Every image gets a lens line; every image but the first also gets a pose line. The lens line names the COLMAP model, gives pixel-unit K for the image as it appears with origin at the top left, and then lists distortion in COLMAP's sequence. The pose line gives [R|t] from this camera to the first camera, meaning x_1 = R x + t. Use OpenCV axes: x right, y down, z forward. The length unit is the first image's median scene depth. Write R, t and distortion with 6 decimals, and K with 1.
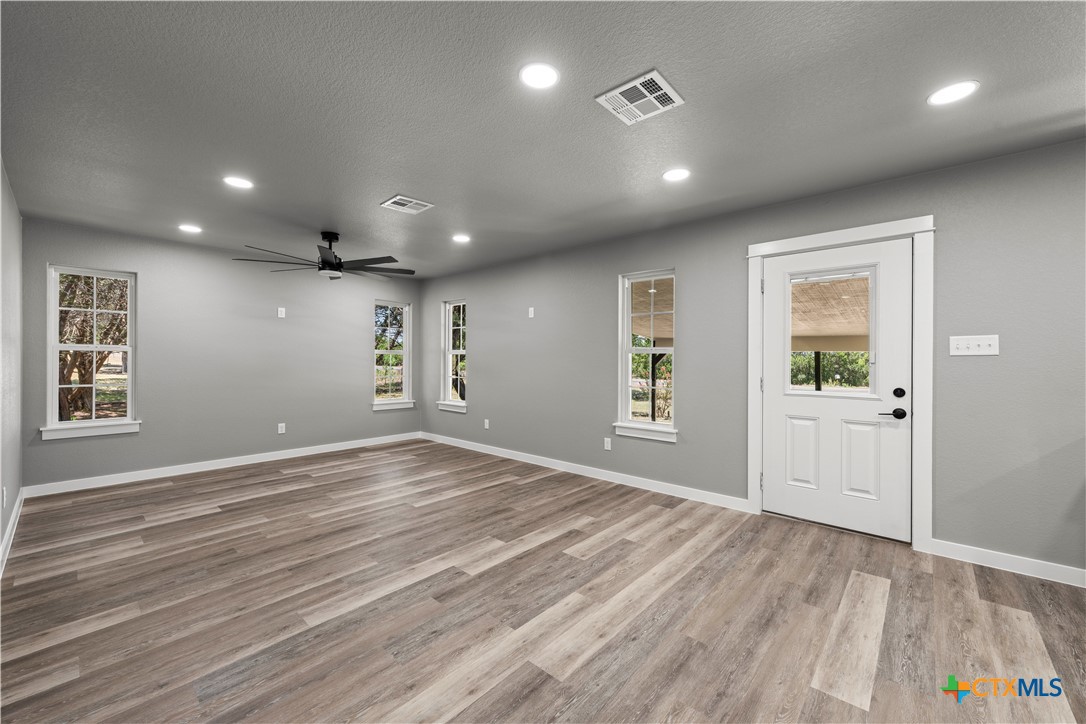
lens RADIAL K [[429.0, 0, 550.3], [0, 429.0, 358.7], [0, 0, 1]] dist [0.001776, -0.001067]
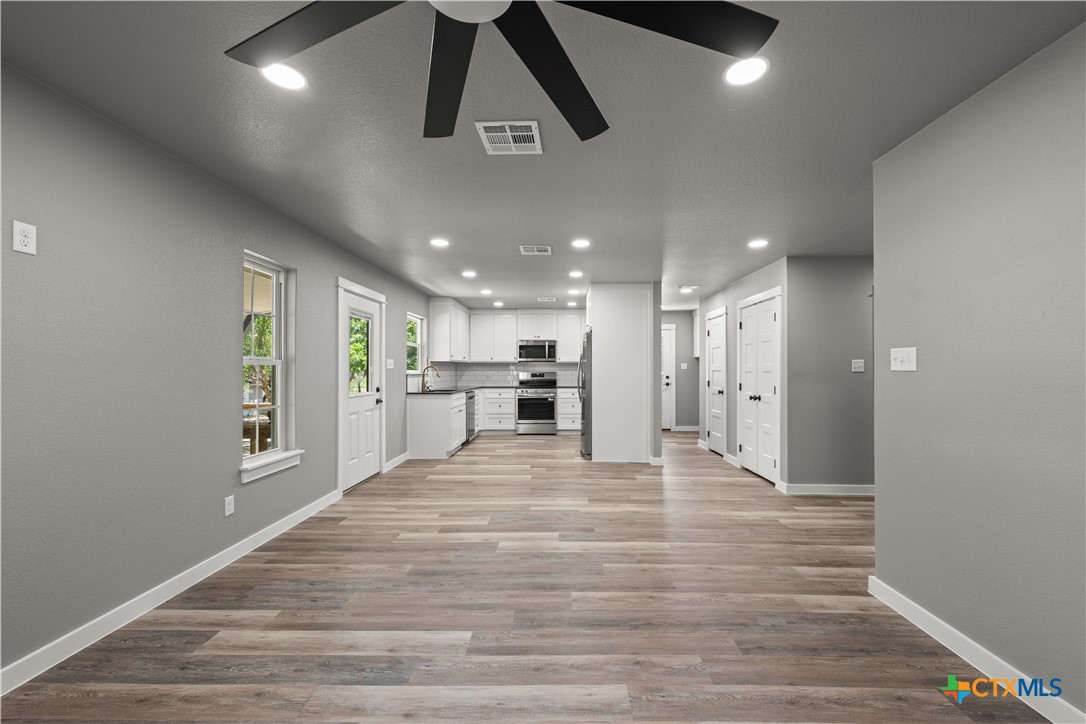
lens RADIAL K [[429.0, 0, 552.8], [0, 429.0, 367.5], [0, 0, 1]] dist [0.001776, -0.001067]
pose [[-0.646732, 0.001390, 0.762716, -0.989194], [-0.001208, 0.999995, -0.002847, -0.008828], [-0.762717, -0.002762, -0.646727, 1.554974]]
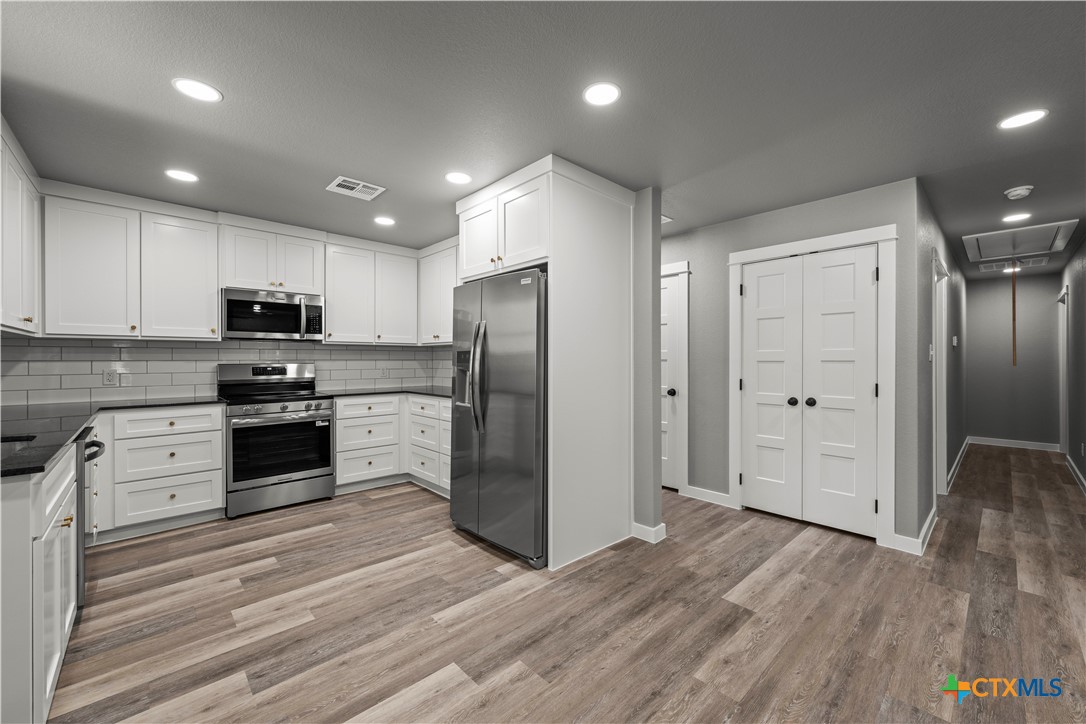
lens RADIAL K [[429.0, 0, 548.9], [0, 429.0, 362.7], [0, 0, 1]] dist [0.001776, -0.001067]
pose [[-0.995682, -0.002622, 0.092797, 0.336925], [-0.001892, 0.999967, 0.007953, -0.001885], [-0.092815, 0.007743, -0.995653, 0.977768]]
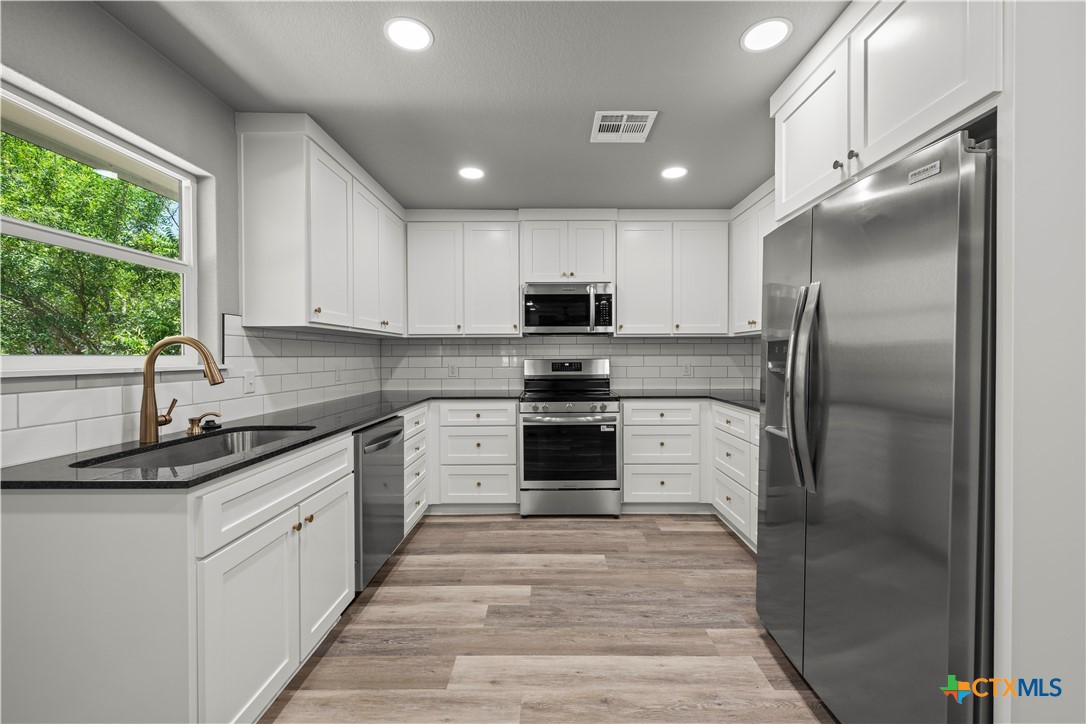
lens RADIAL K [[429.0, 0, 550.4], [0, 429.0, 357.8], [0, 0, 1]] dist [0.001776, -0.001067]
pose [[-0.662281, -0.006327, 0.749229, 0.397297], [0.001144, 0.999955, 0.009455, -0.003106], [-0.749254, 0.007119, -0.662244, 0.612562]]
